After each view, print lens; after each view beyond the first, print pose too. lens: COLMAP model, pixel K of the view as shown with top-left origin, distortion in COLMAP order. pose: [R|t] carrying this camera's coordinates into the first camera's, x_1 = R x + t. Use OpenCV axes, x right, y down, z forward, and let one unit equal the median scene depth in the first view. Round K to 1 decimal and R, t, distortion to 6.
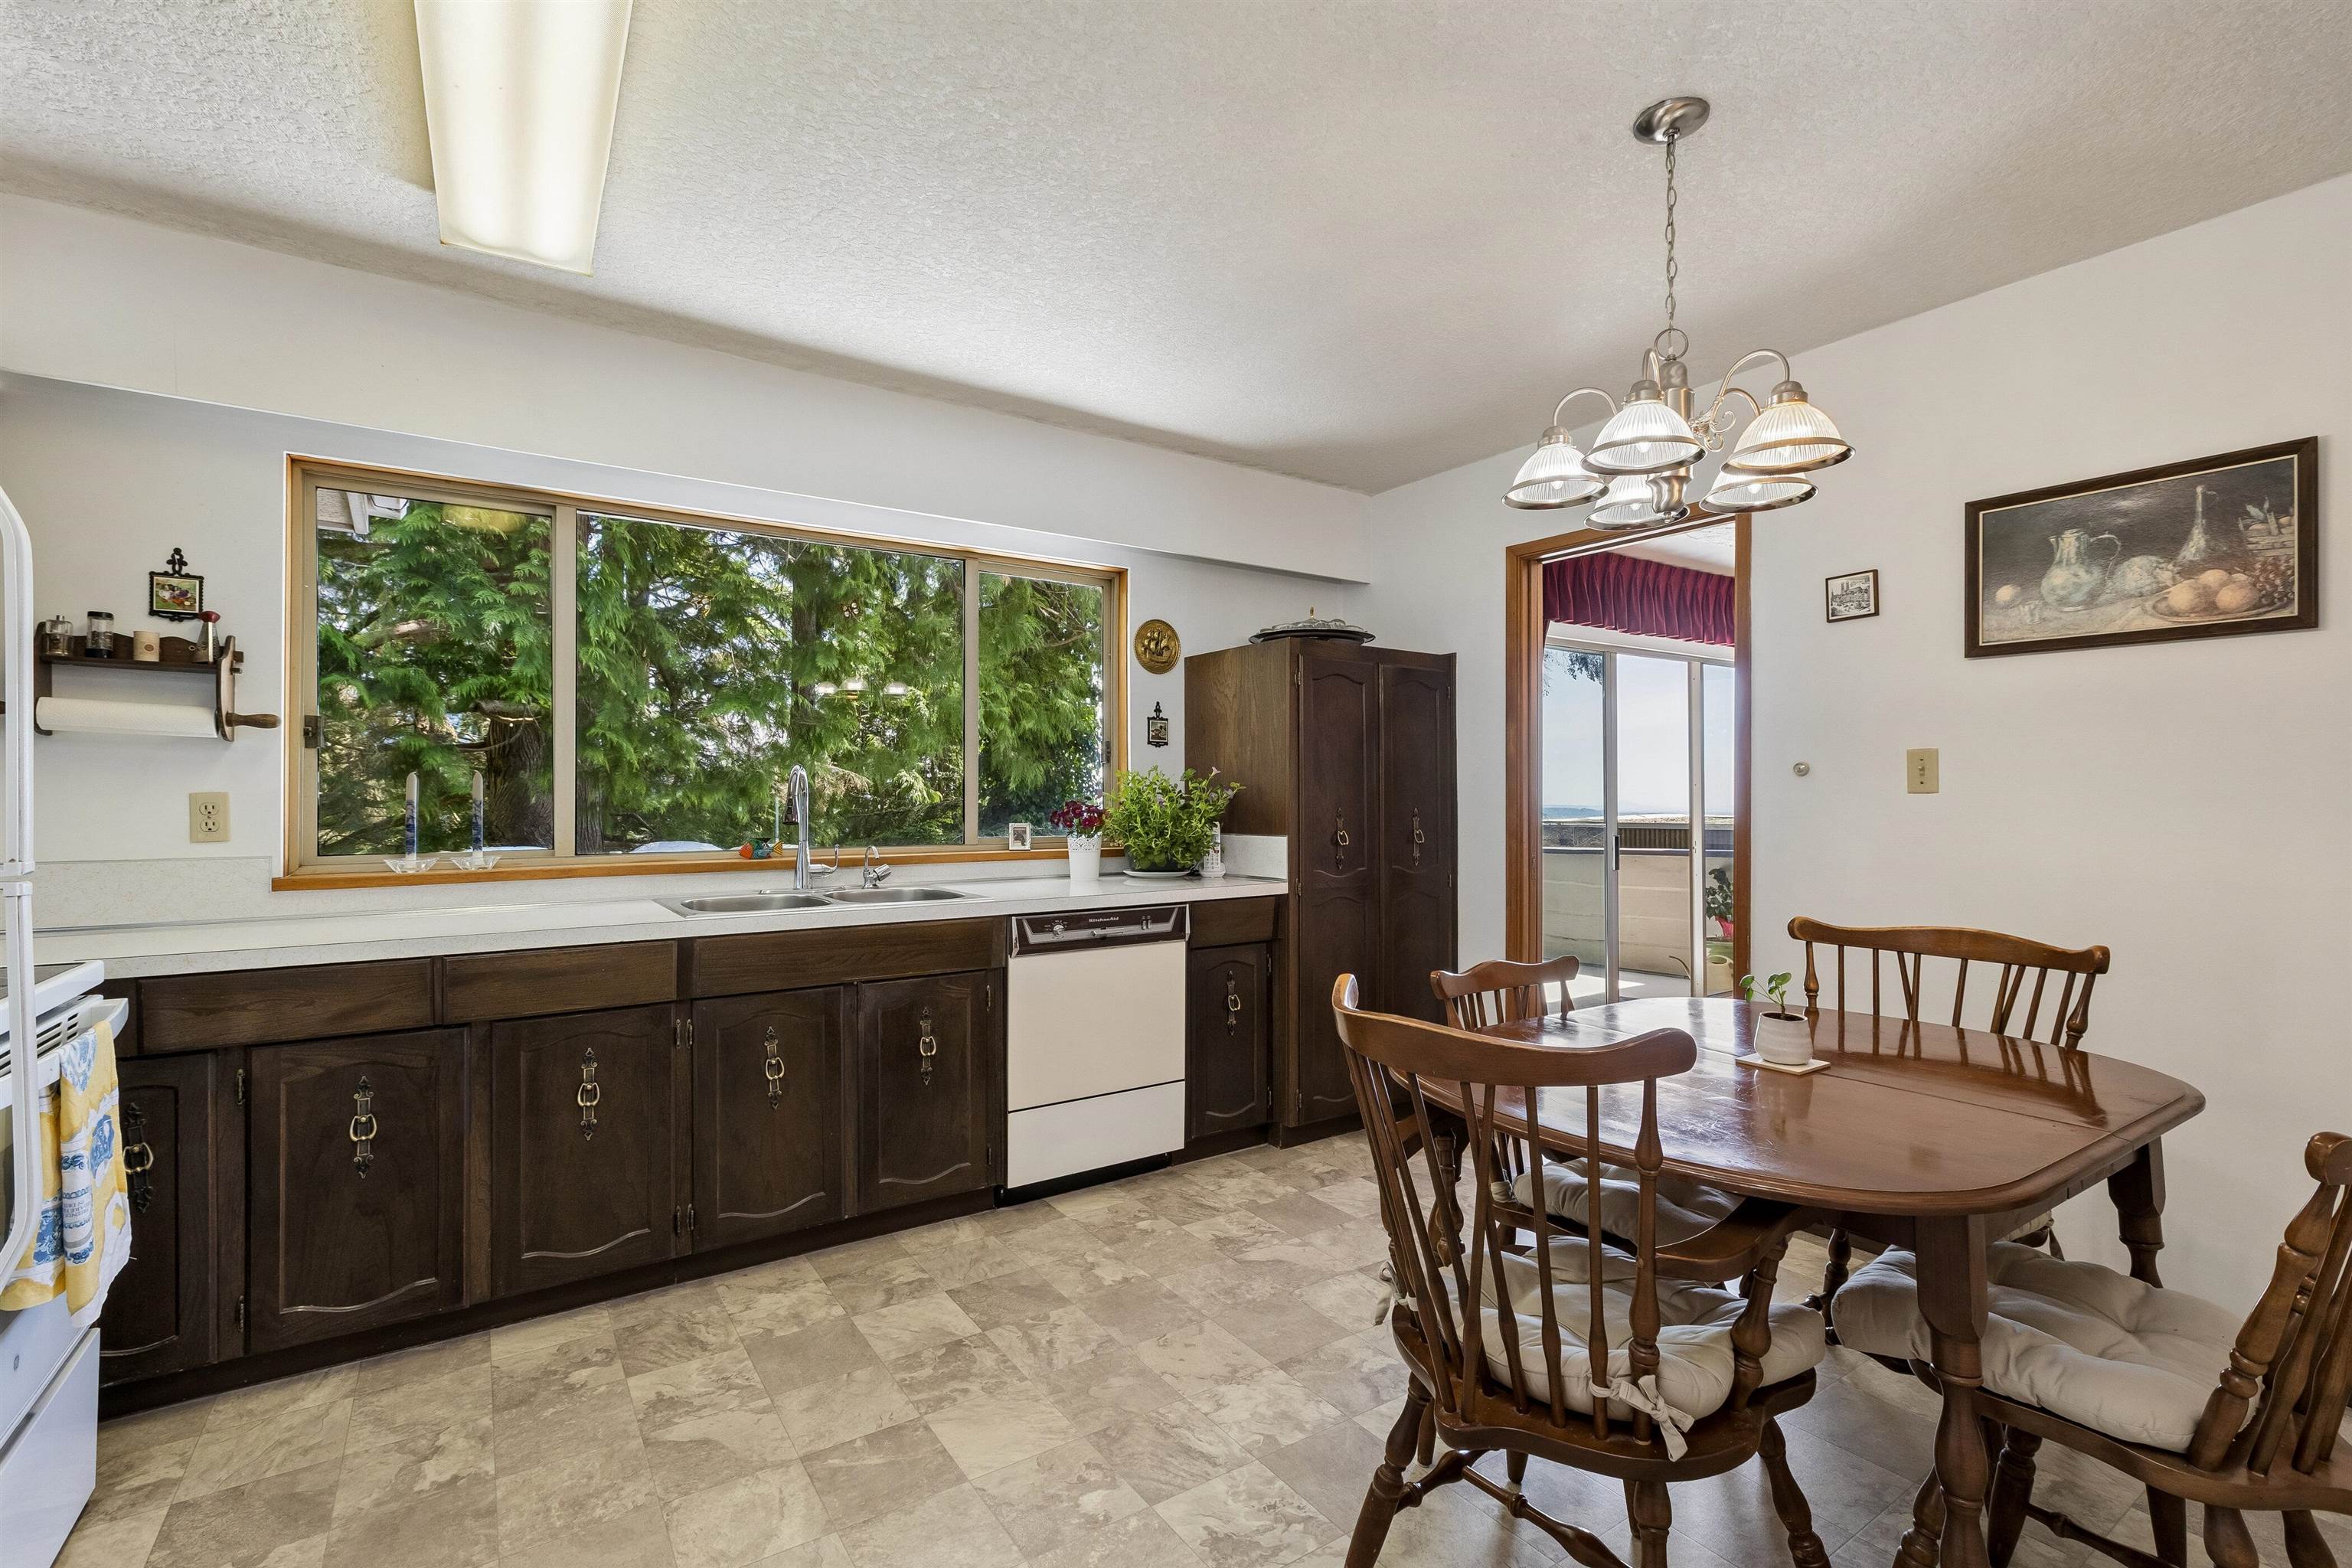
lens RADIAL K [[1051.6, 0, 1159.8], [0, 1051.6, 788.3], [0, 0, 1]] dist [-0.002220, -0.000500]
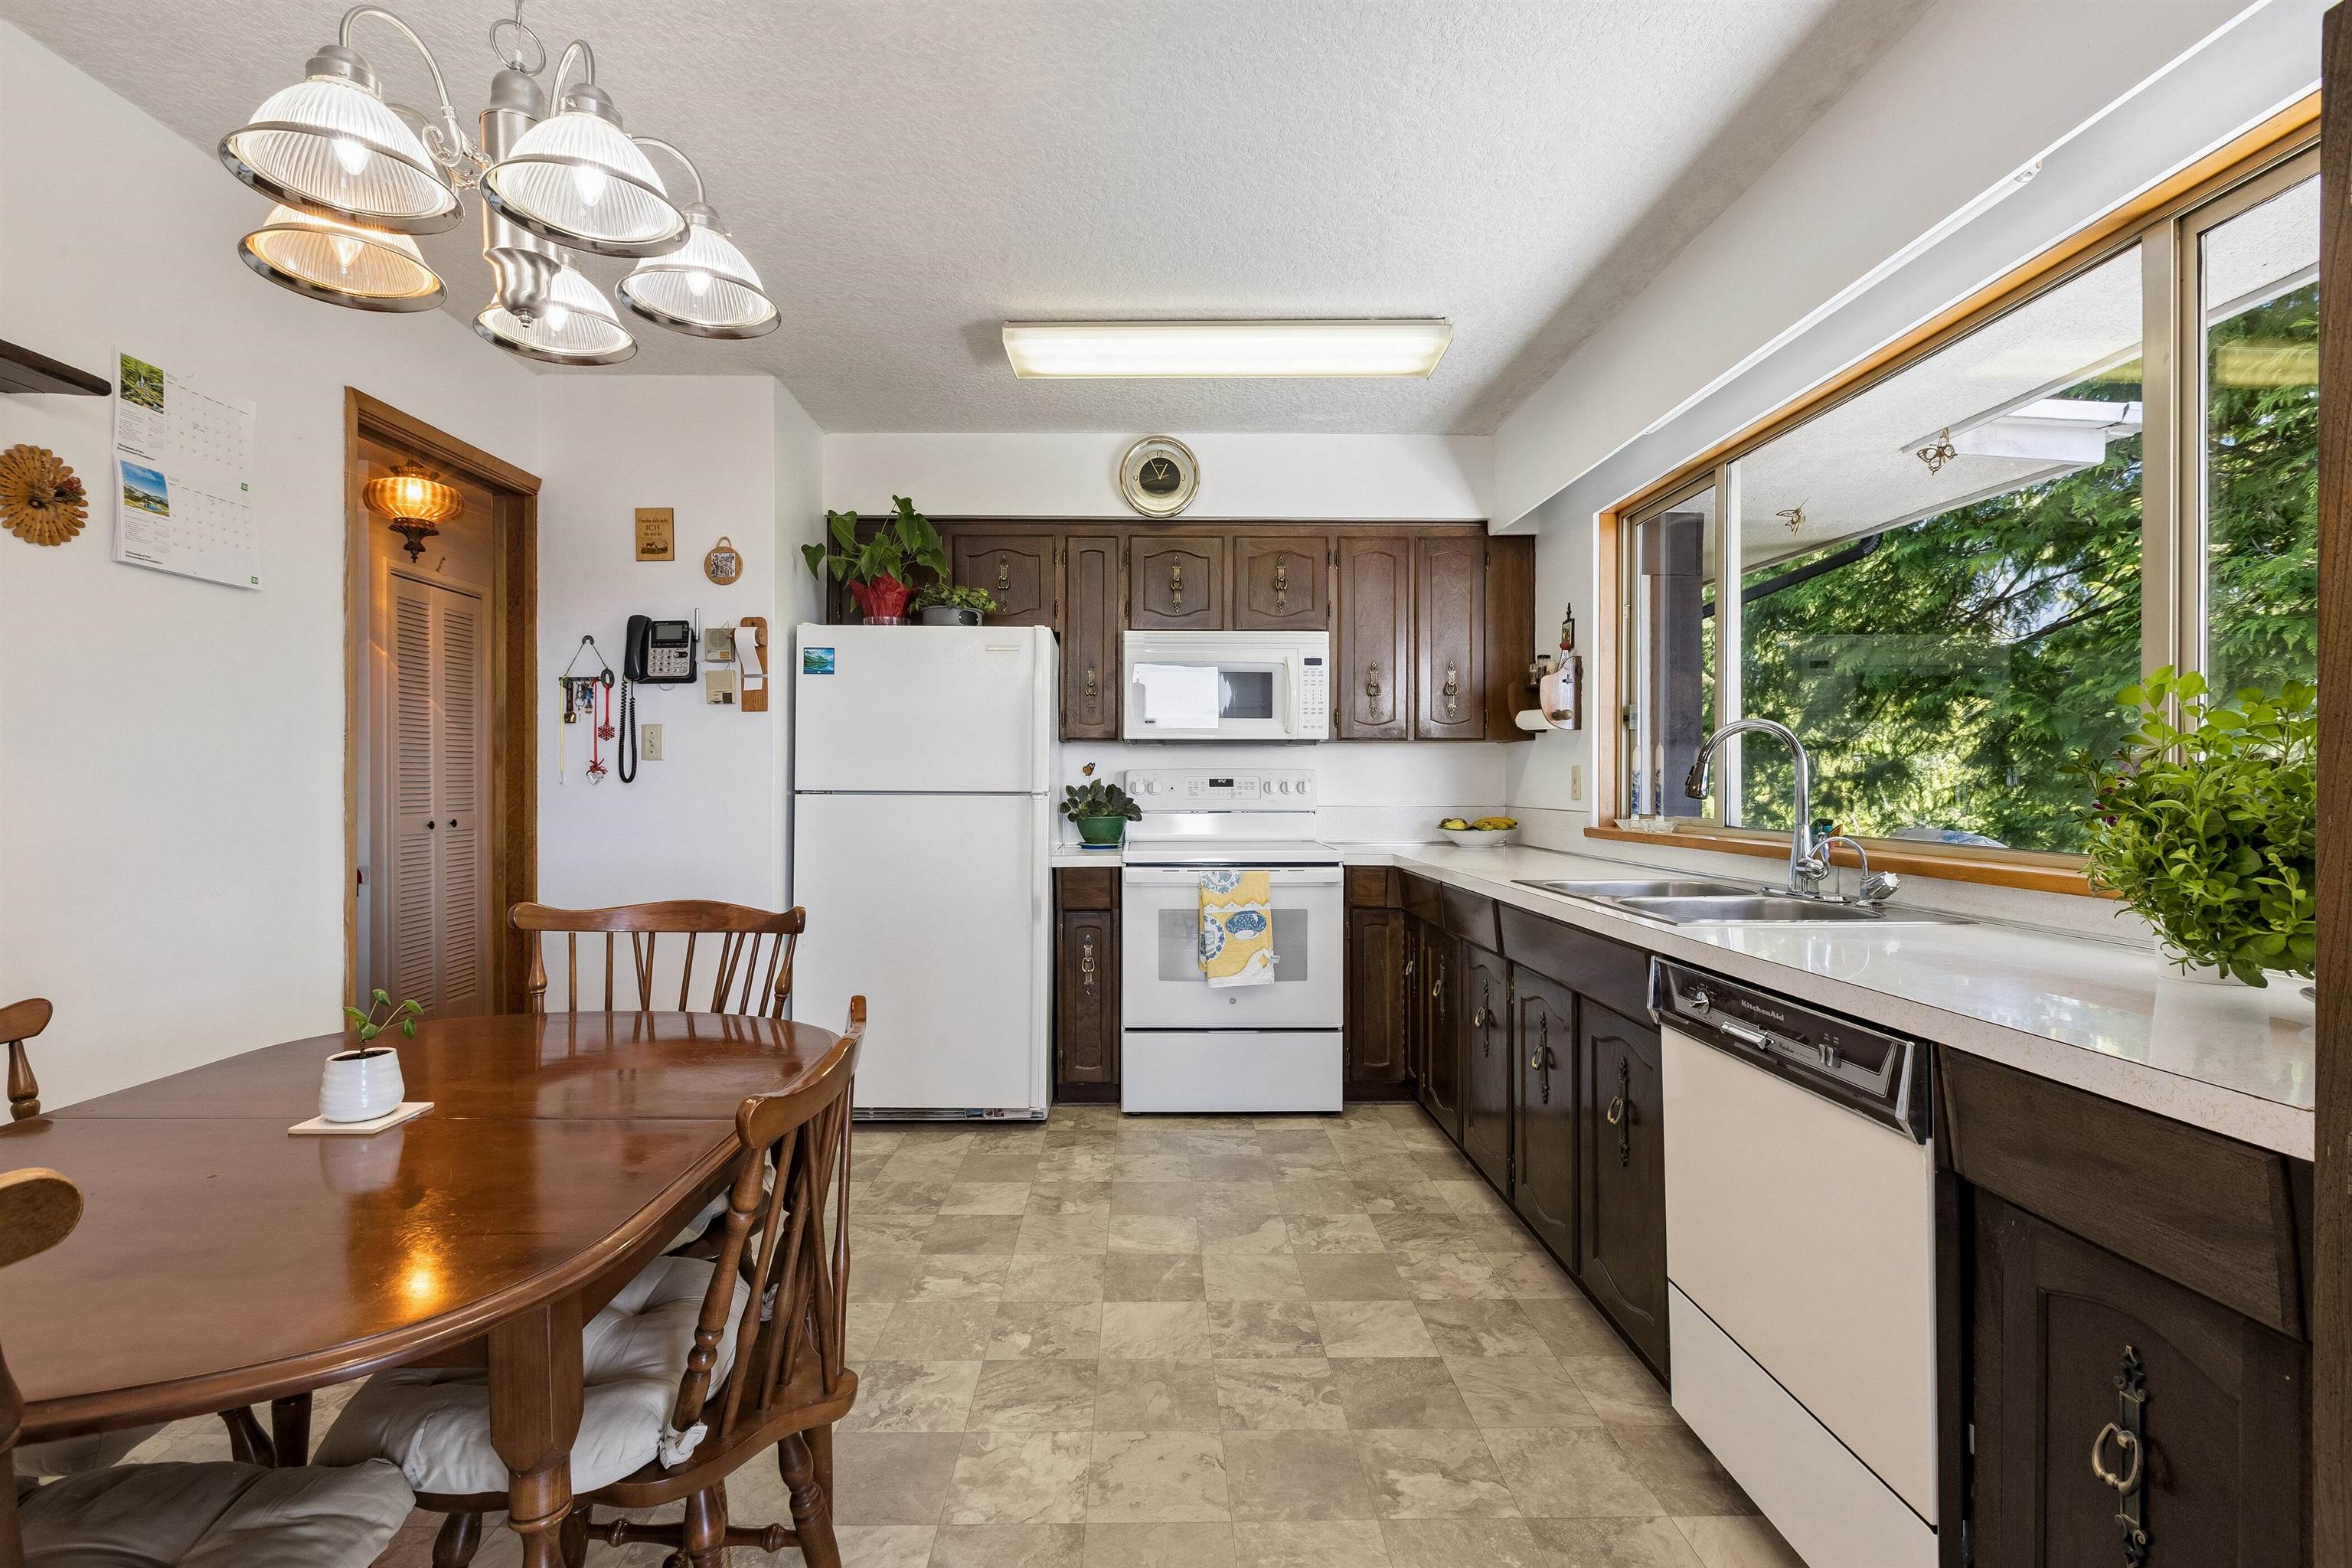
lens RADIAL K [[1051.6, 0, 1154.0], [0, 1051.6, 776.2], [0, 0, 1]] dist [-0.002220, -0.000500]
pose [[-0.546973, -0.000173, -0.837150, 0.684573], [0.008802, 0.999944, -0.005958, 0.024207], [0.837104, -0.010627, -0.546941, 1.411775]]
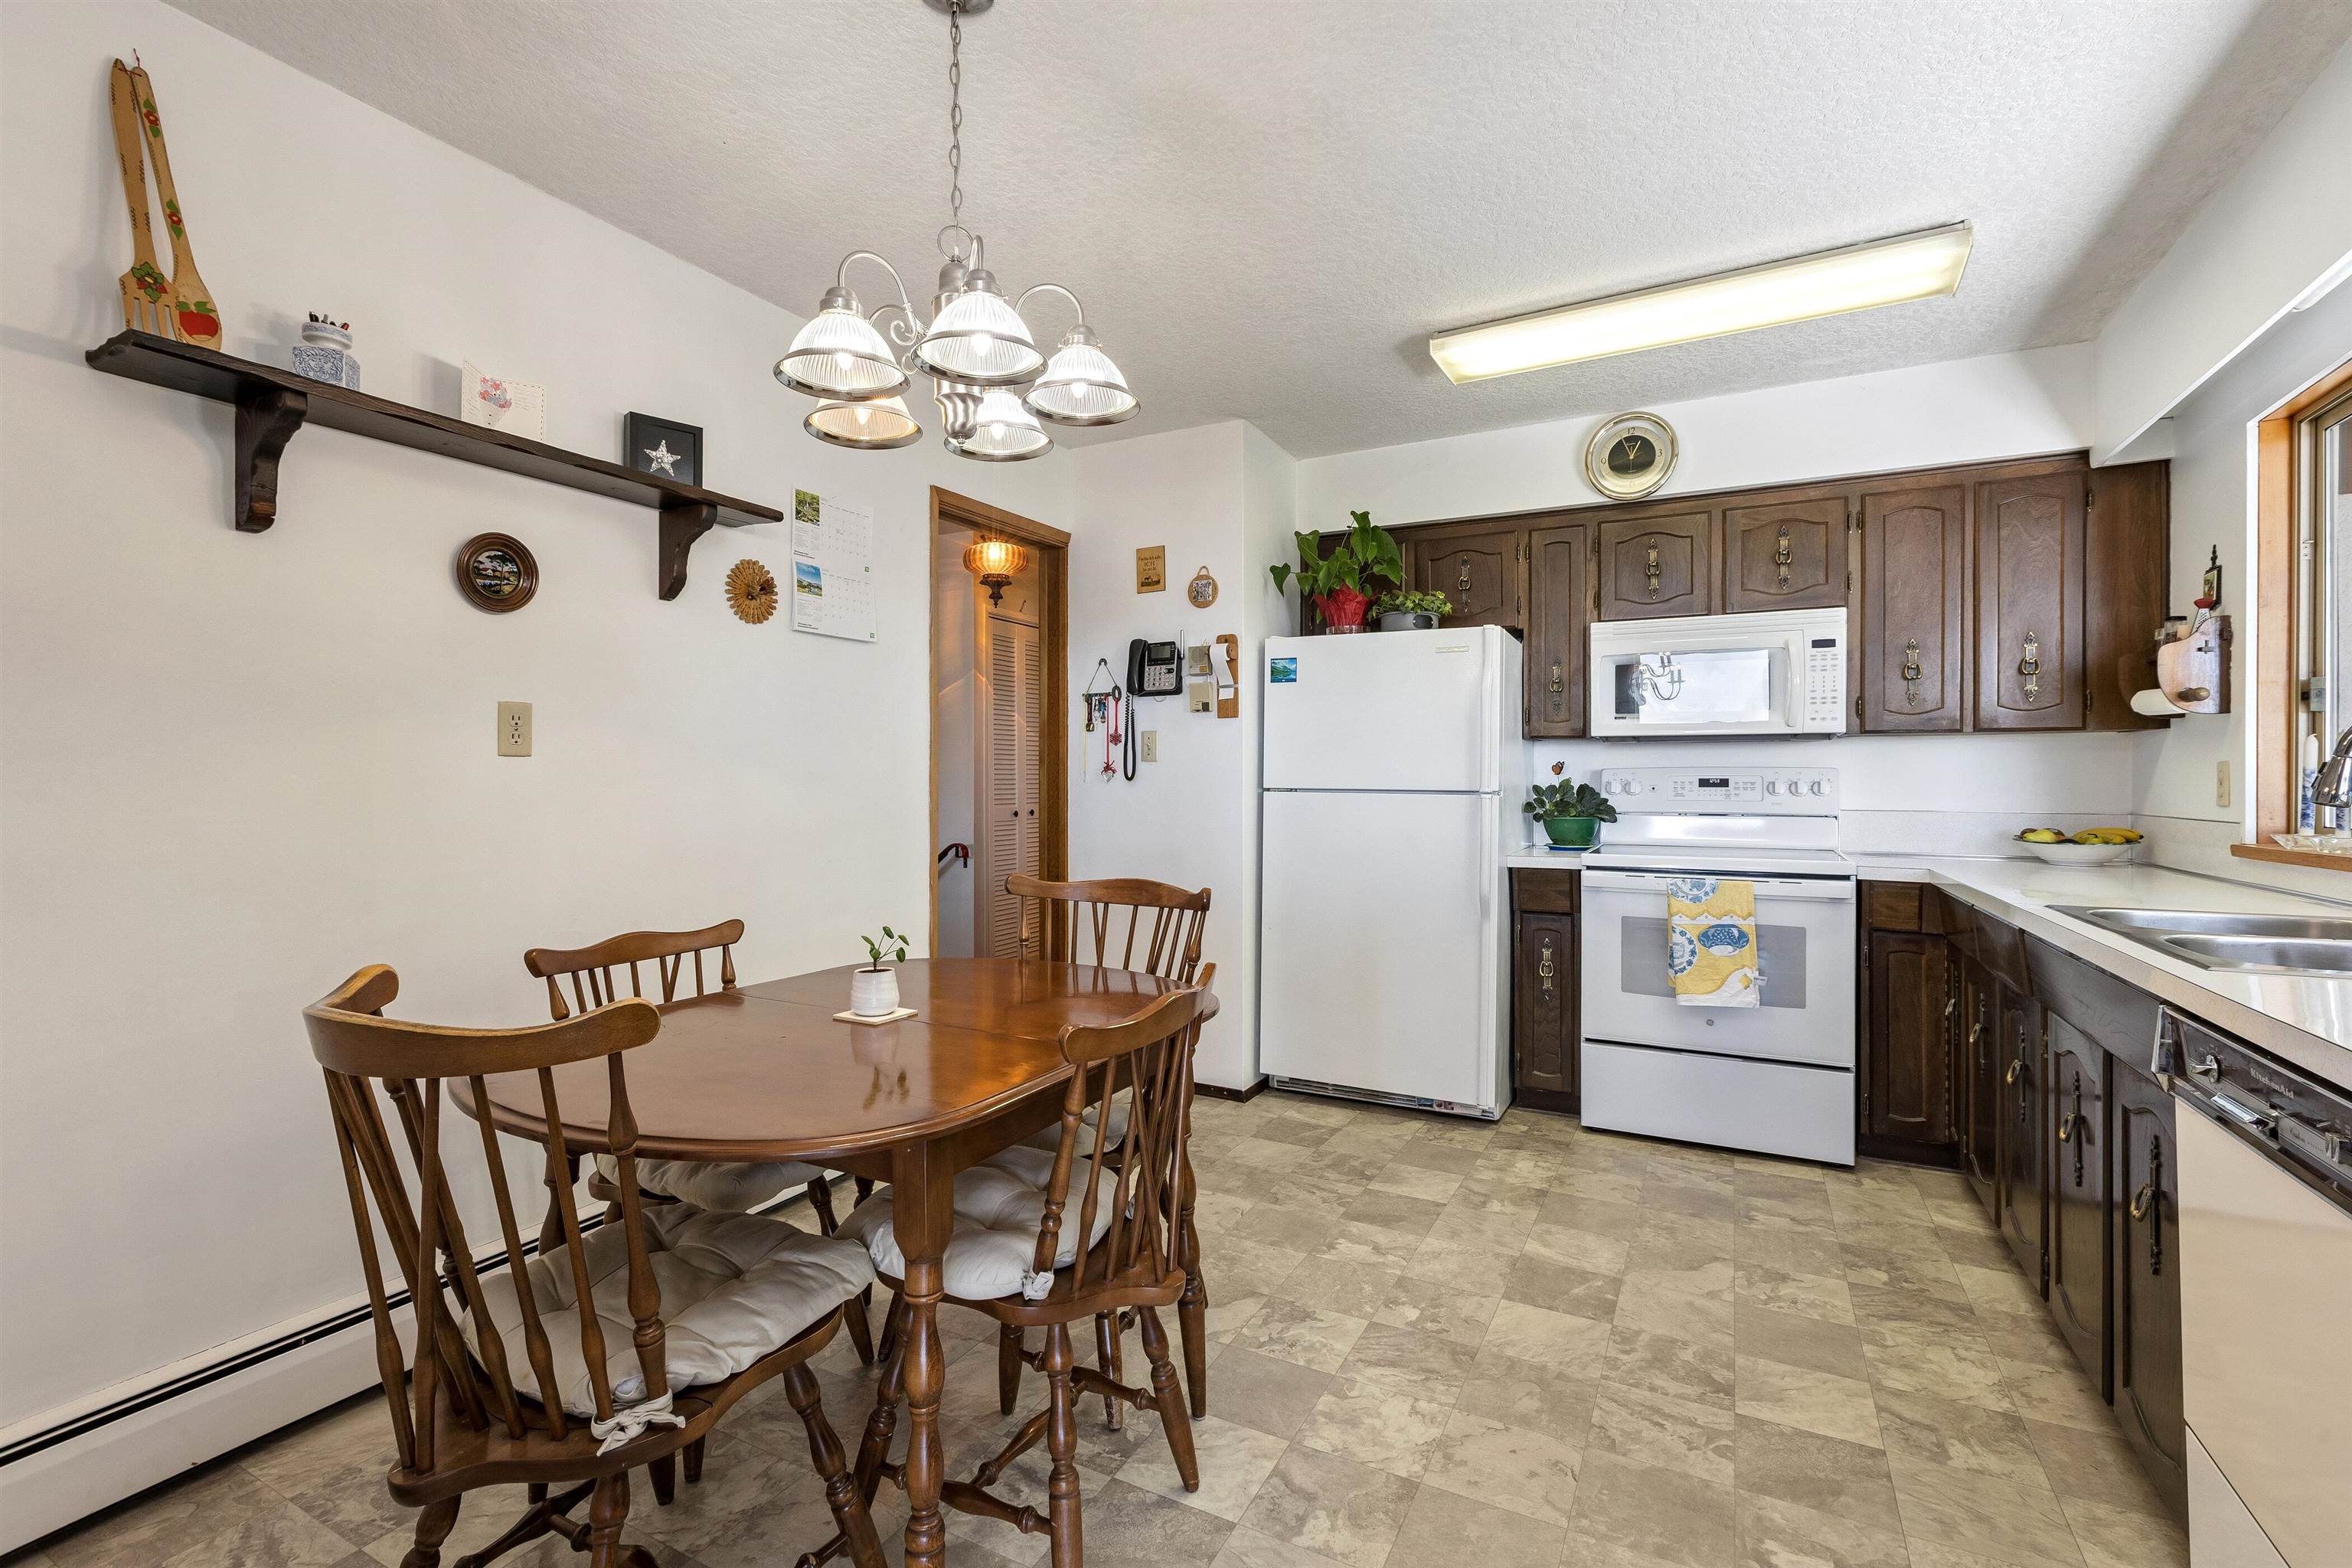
lens RADIAL K [[1051.6, 0, 1161.6], [0, 1051.6, 774.8], [0, 0, 1]] dist [-0.002220, -0.000500]
pose [[-0.884316, 0.000630, -0.466889, 0.629010], [0.005309, 0.999948, -0.008706, 0.023737], [0.466859, -0.010178, -0.884273, 1.564956]]
